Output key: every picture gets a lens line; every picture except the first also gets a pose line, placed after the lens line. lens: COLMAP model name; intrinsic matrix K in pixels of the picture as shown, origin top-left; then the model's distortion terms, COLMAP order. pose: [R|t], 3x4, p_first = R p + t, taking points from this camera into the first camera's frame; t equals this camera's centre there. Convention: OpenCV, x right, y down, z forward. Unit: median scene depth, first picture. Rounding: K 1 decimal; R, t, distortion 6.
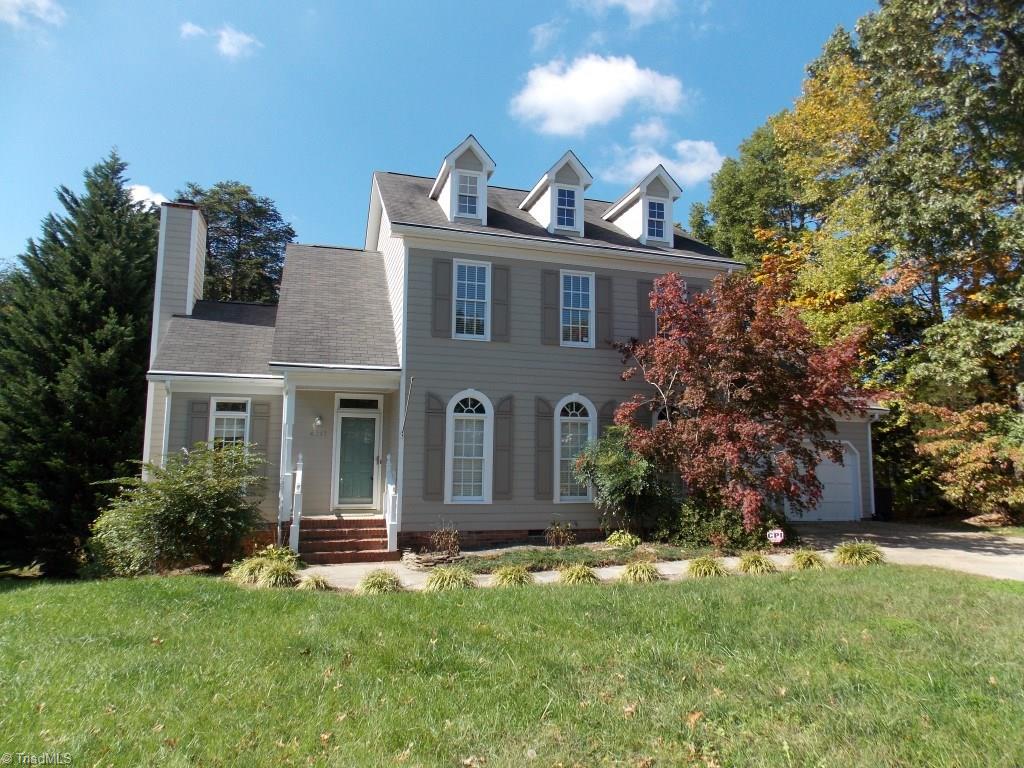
lens RADIAL K [[666.4, 0, 517.1], [0, 666.4, 384.0], [0, 0, 1]] dist [-0.027111, -0.000708]
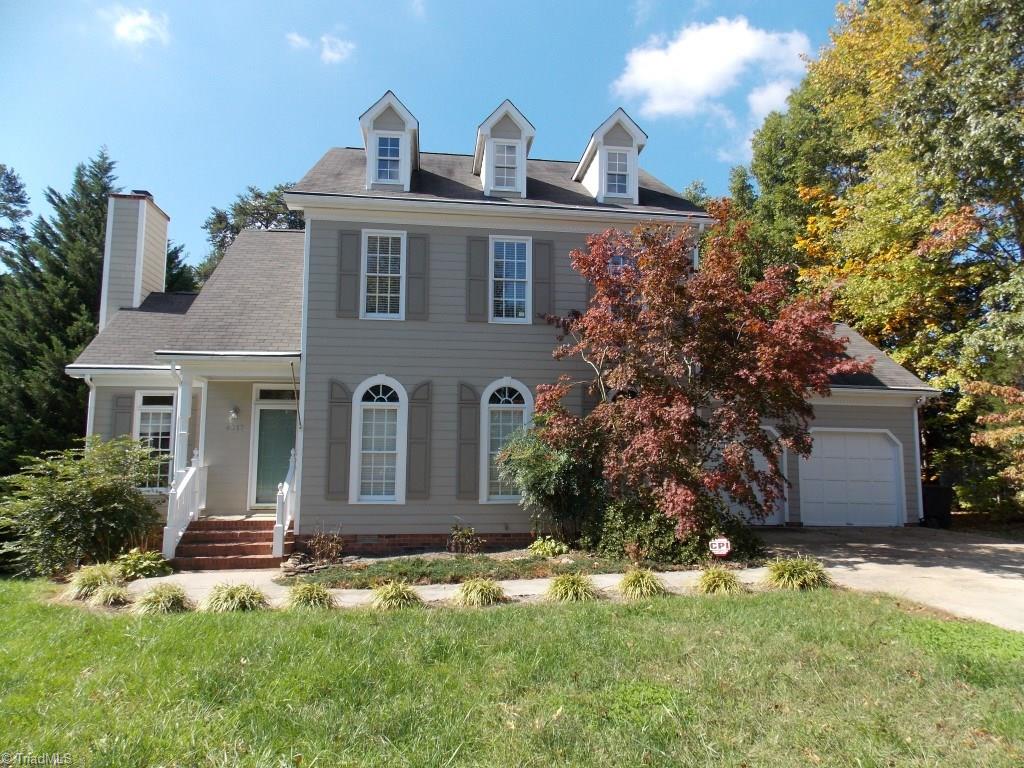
lens RADIAL K [[676.5, 0, 512.0], [0, 676.5, 384.0], [0, 0, 1]] dist [-0.020868, 0.001664]
pose [[0.987038, -0.023466, -0.158759, 0.234342], [0.024381, 0.999695, 0.003818, 0.020031], [0.158621, -0.007639, 0.987310, 0.133183]]
